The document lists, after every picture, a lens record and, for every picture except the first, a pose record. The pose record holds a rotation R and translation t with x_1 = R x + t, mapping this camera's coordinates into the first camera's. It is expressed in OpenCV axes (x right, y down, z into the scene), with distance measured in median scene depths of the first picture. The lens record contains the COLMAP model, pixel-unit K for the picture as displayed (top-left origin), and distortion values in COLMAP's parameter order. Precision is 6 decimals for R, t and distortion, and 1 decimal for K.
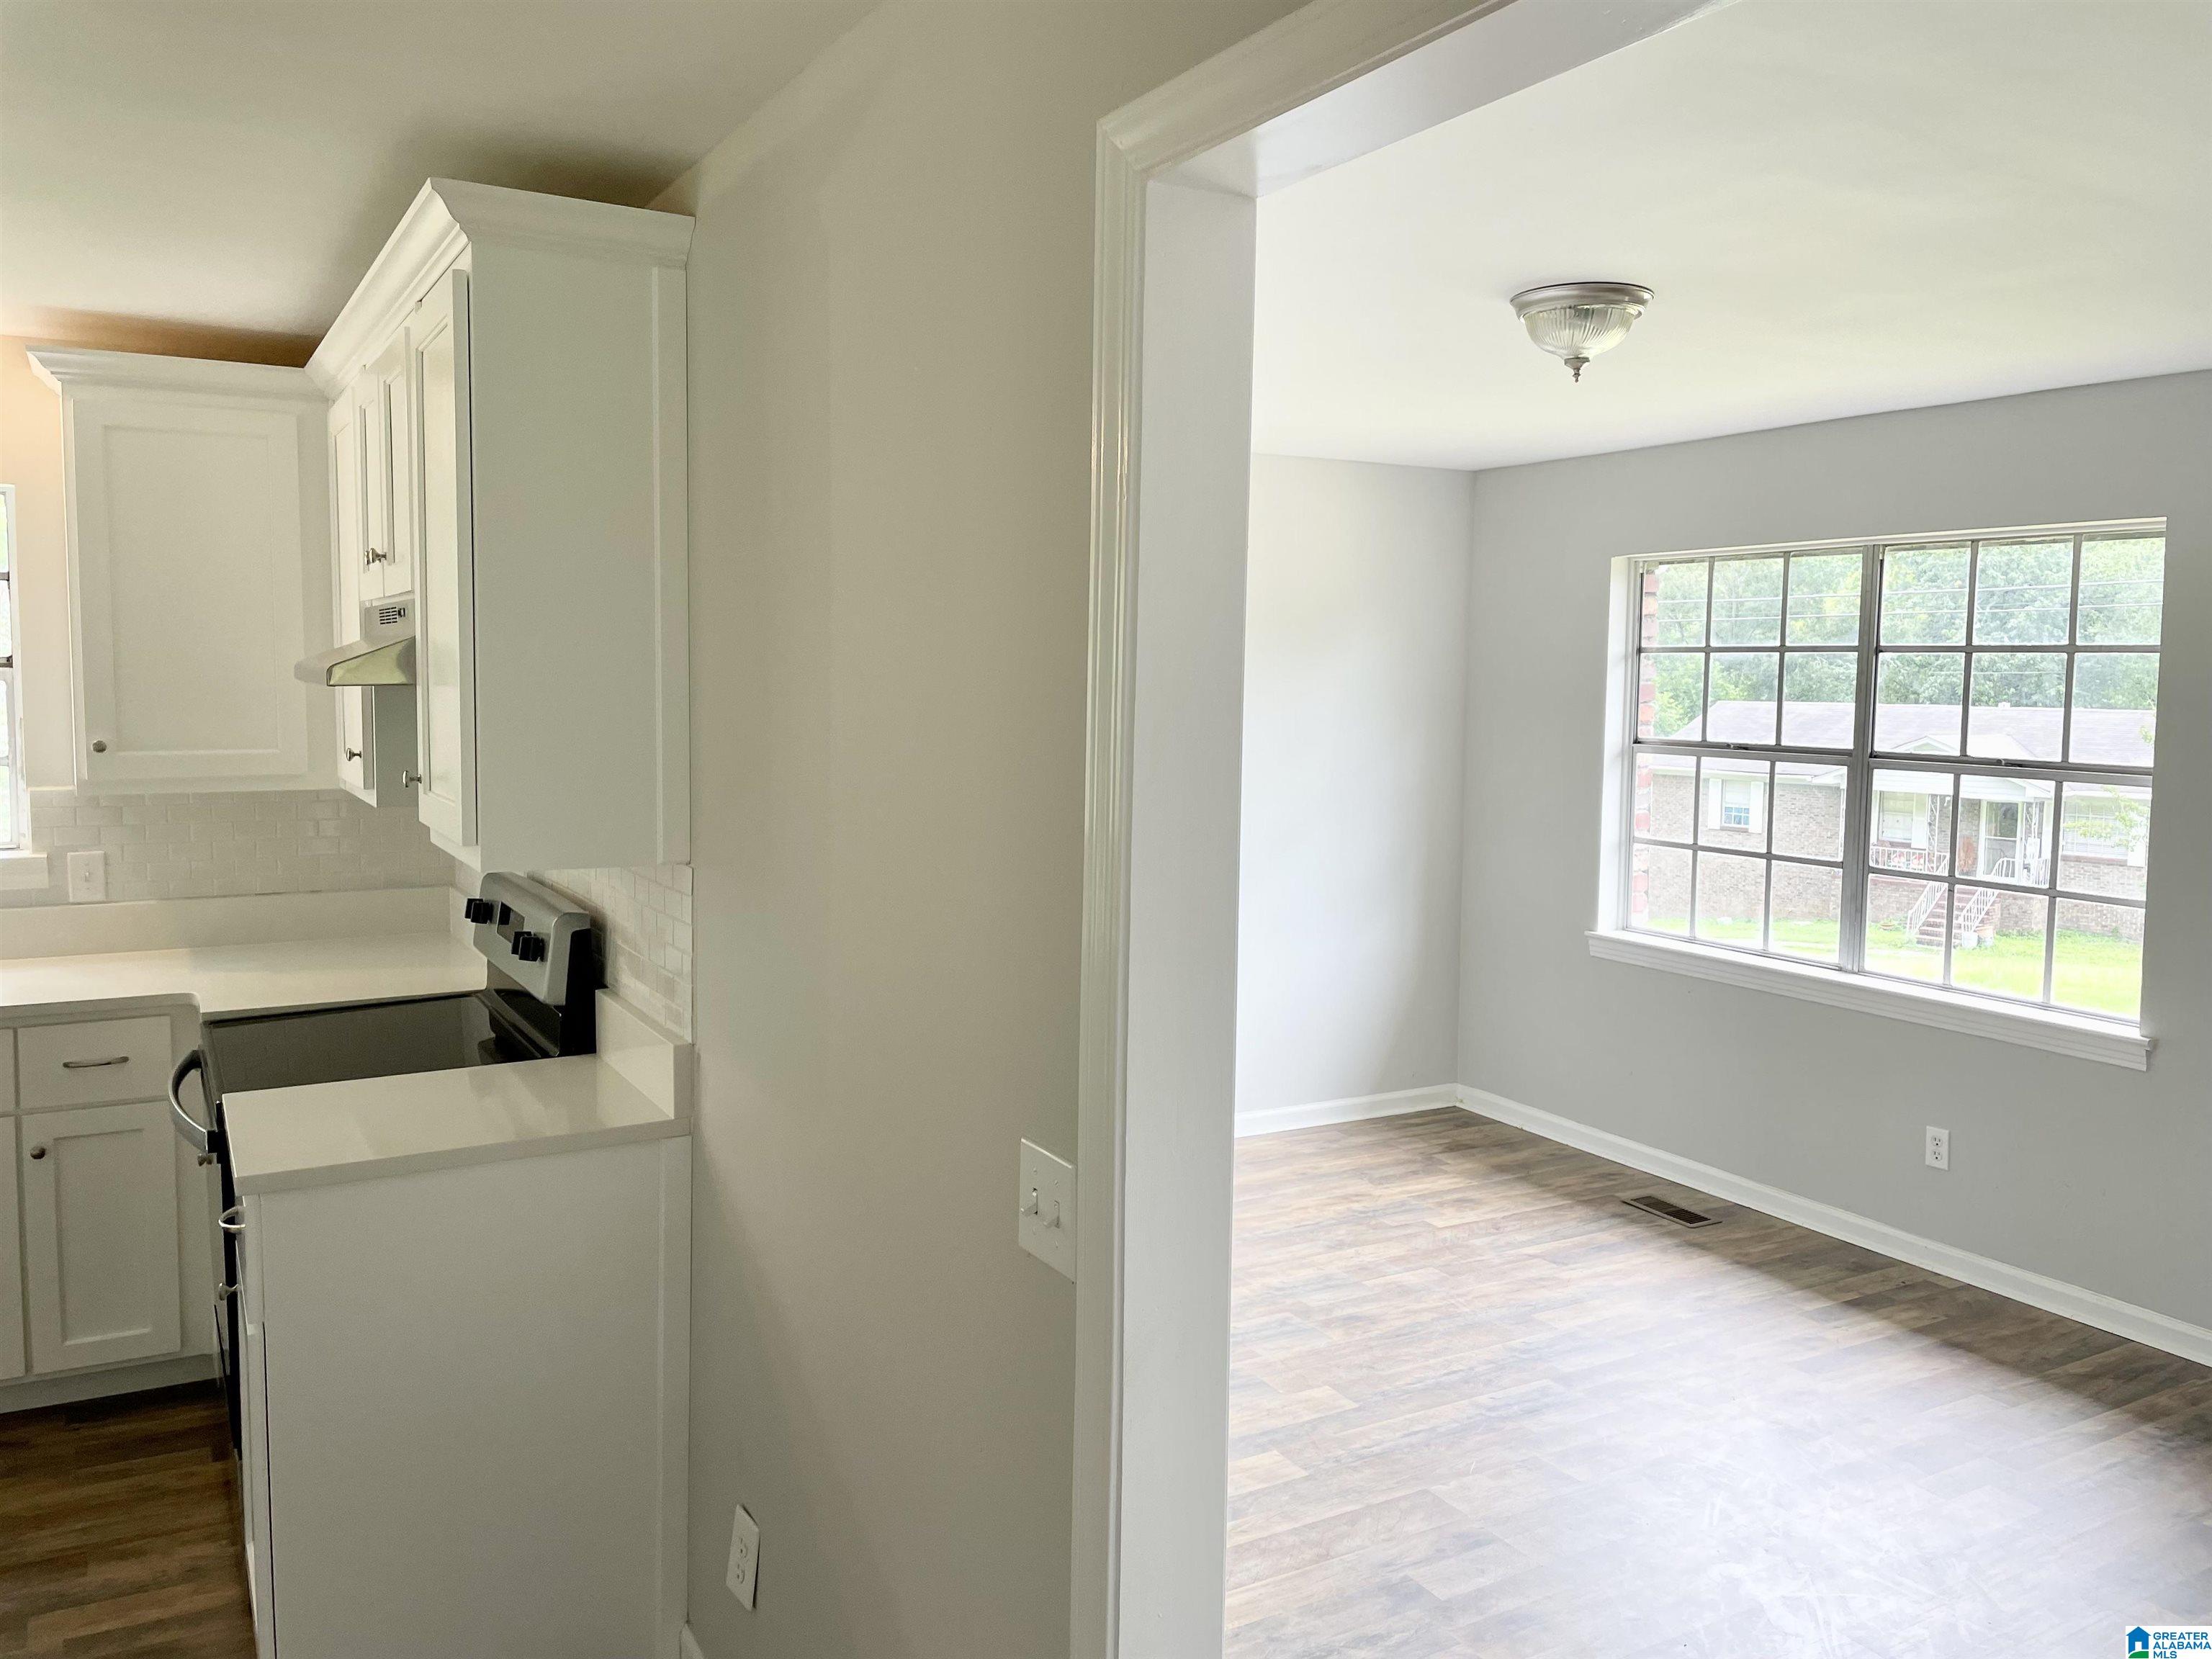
lens RADIAL K [[1655.1, 0, 1095.0], [0, 1655.1, 807.2], [0, 0, 1]] dist [0.088190, -0.108121]
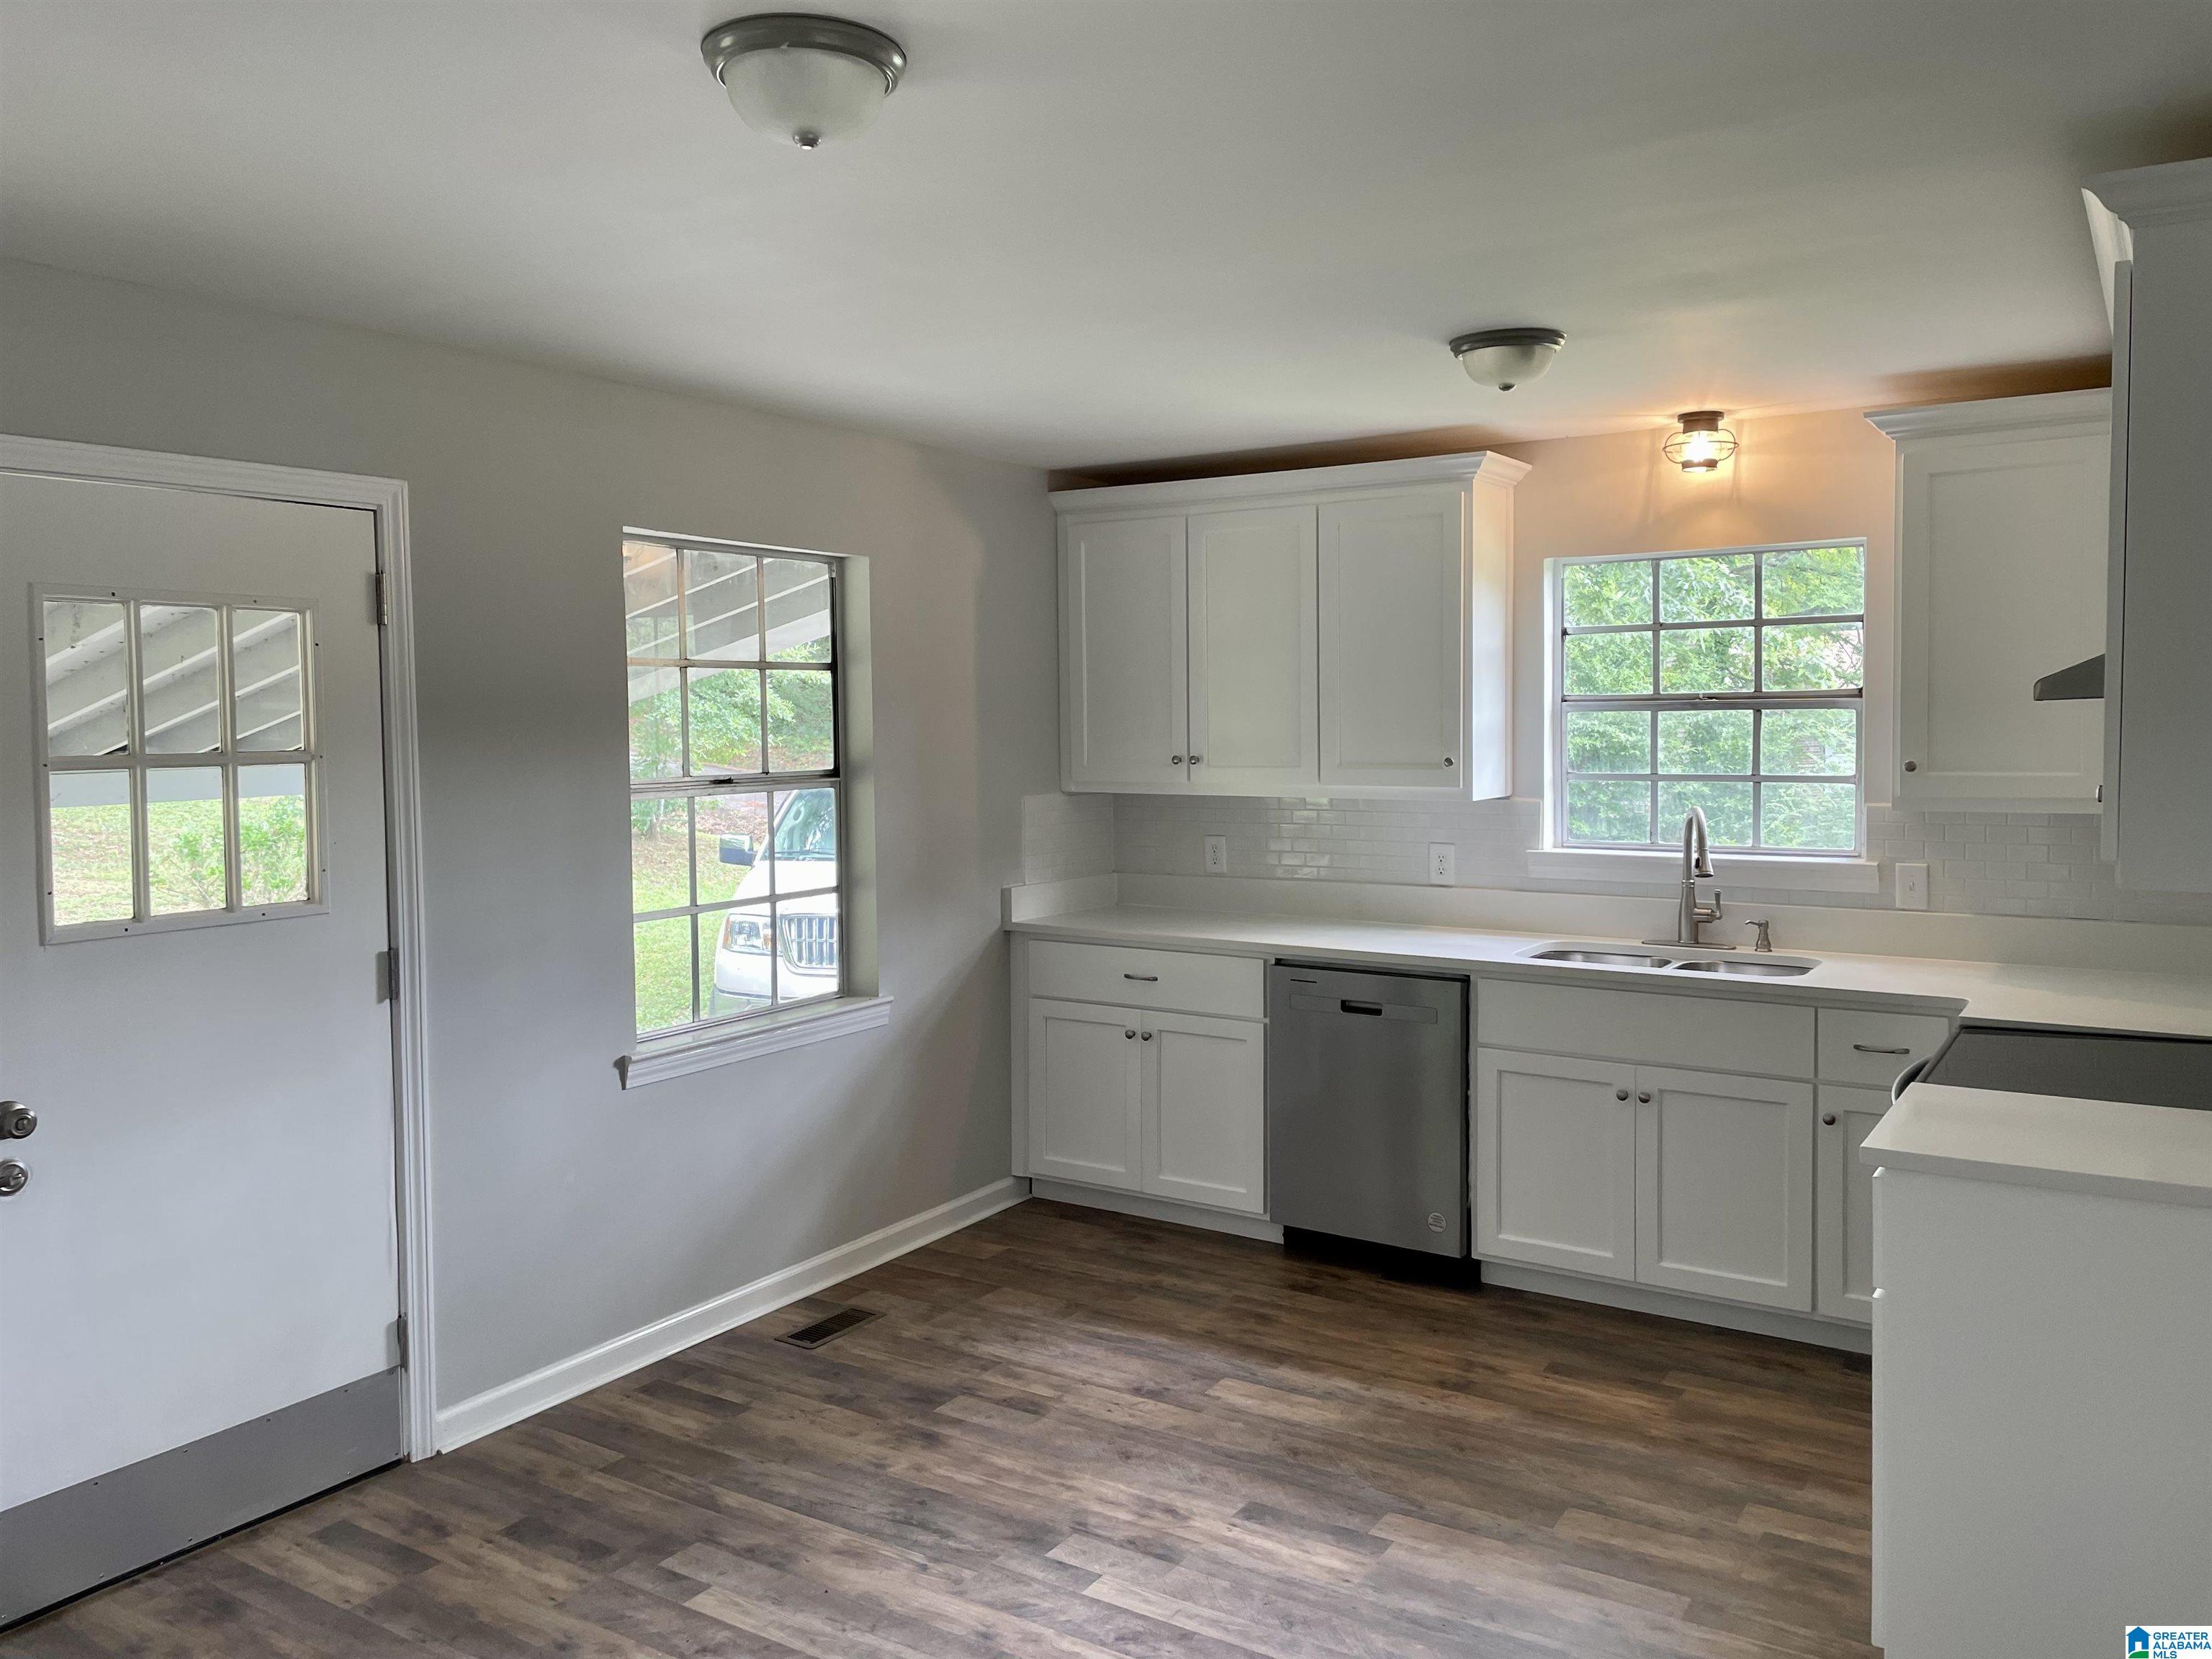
lens RADIAL K [[1655.1, 0, 1136.7], [0, 1655.1, 800.8], [0, 0, 1]] dist [0.088190, -0.108121]
pose [[0.469590, 0.028395, -0.882428, 0.151259], [-0.050401, 0.998715, 0.005316, 0.006750], [0.881445, 0.041979, 0.470417, 0.040402]]
